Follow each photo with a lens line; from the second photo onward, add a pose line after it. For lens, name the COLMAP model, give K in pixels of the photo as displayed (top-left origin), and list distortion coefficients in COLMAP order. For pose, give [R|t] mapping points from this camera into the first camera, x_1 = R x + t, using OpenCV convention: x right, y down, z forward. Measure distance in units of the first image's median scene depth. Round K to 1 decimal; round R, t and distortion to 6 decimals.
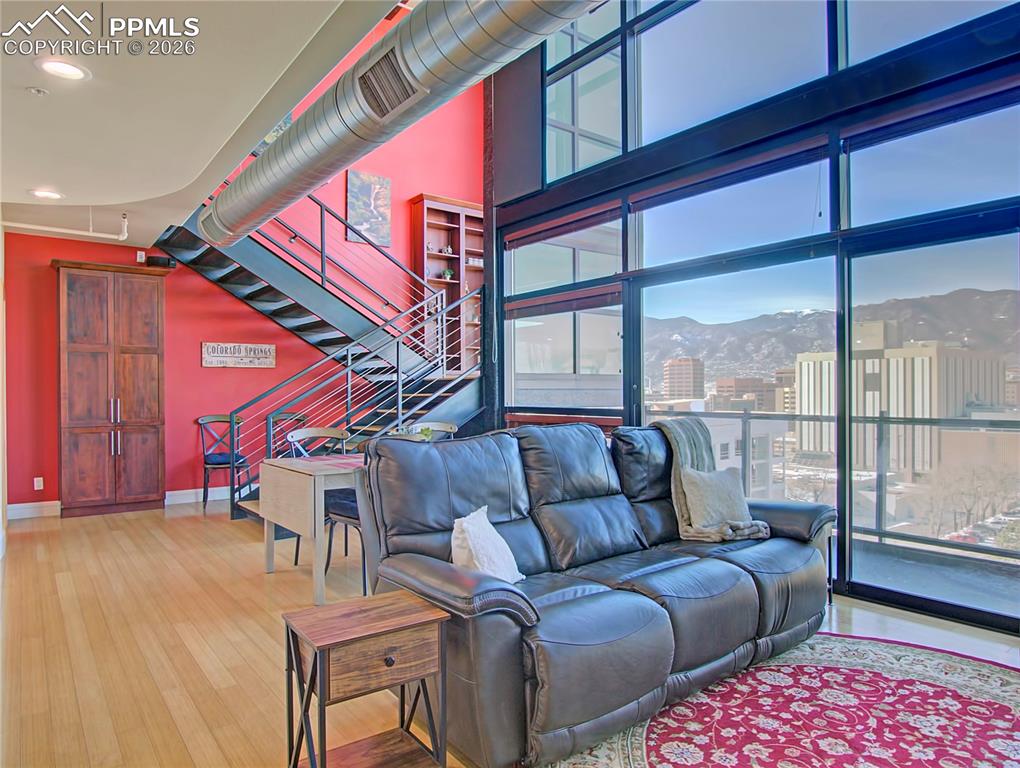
lens RADIAL K [[646.6, 0, 509.2], [0, 646.6, 390.0], [0, 0, 1]] dist [-0.034296, 0.007053]
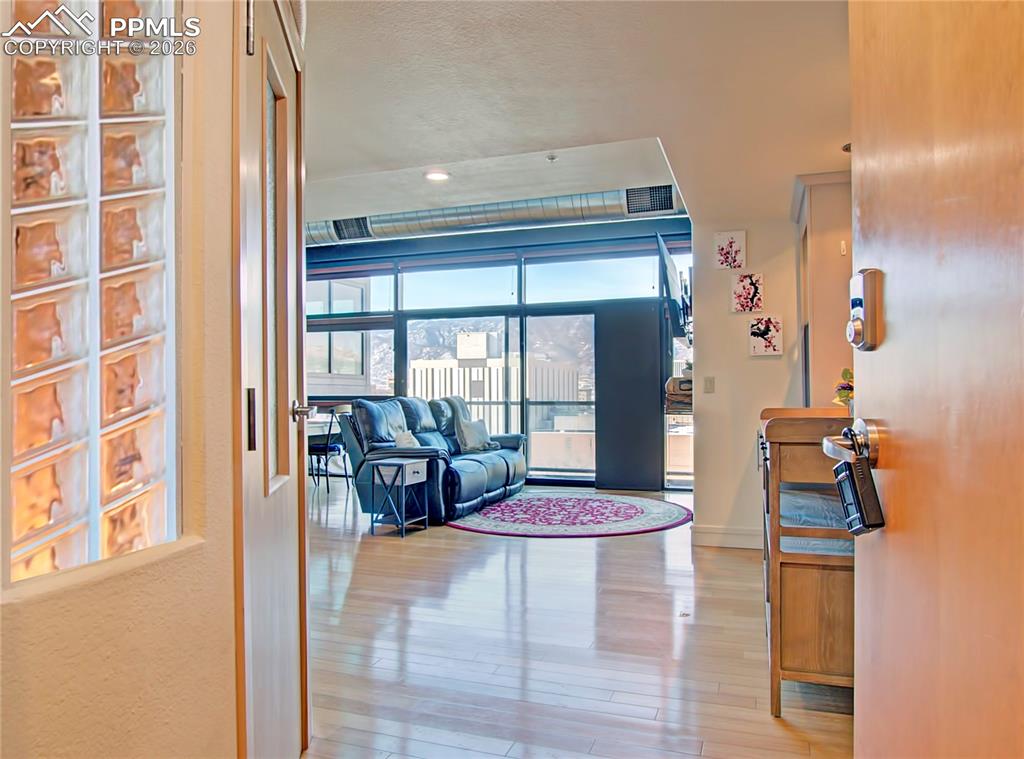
lens RADIAL K [[686.1, 0, 507.4], [0, 686.1, 386.3], [0, 0, 1]] dist [-0.010012, -0.000462]
pose [[0.846986, 0.008992, 0.531539, -0.394551], [-0.001547, 0.999894, -0.014450, 0.025291], [-0.531613, 0.011416, 0.846910, -0.473427]]
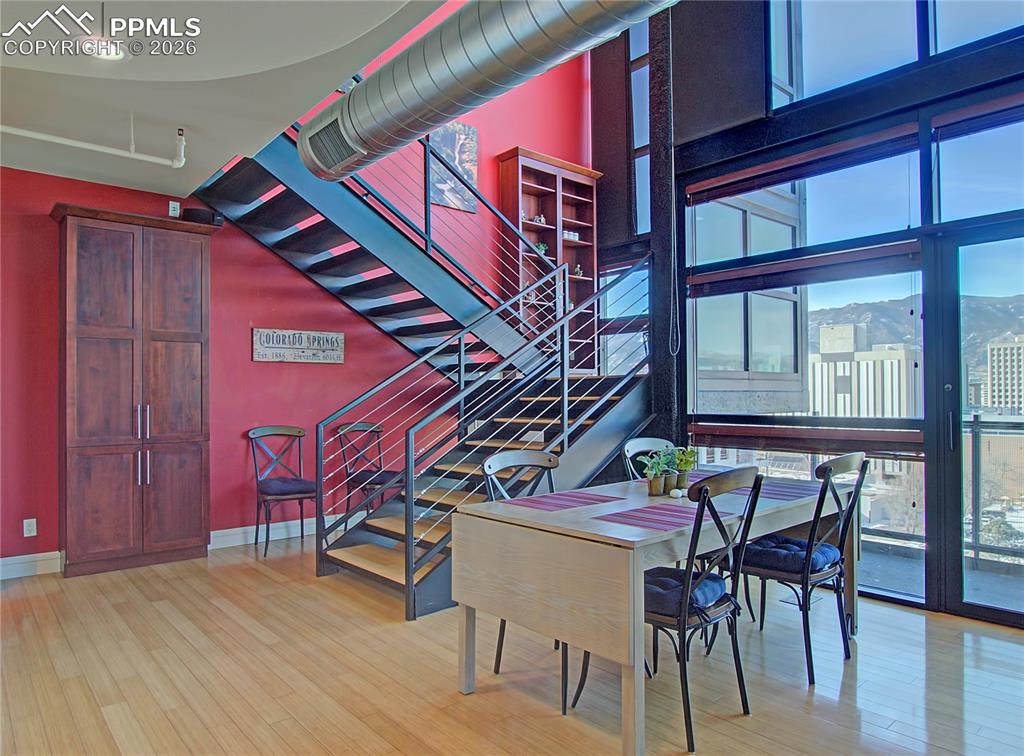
lens RADIAL K [[662.8, 0, 523.9], [0, 662.8, 382.3], [0, 0, 1]] dist [-0.034883, 0.008366]
pose [[0.997955, 0.000215, 0.063922, -0.247821], [0.000772, 0.999881, -0.015423, 0.000368], [-0.063918, 0.015441, 0.997836, 0.254953]]
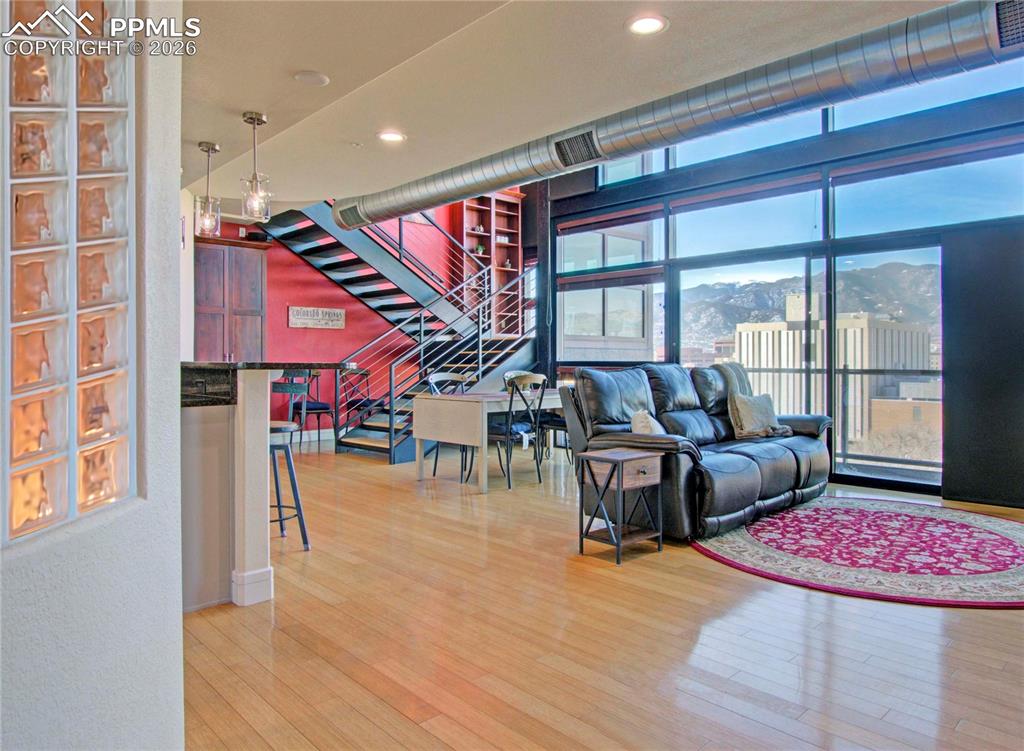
lens RADIAL K [[662.8, 0, 518.9], [0, 662.8, 356.6], [0, 0, 1]] dist [-0.034883, 0.008366]
pose [[0.994732, 0.005608, 0.102352, -0.213260], [-0.005356, 0.999982, -0.002745, 0.020825], [-0.102366, 0.002183, 0.994744, -0.268369]]
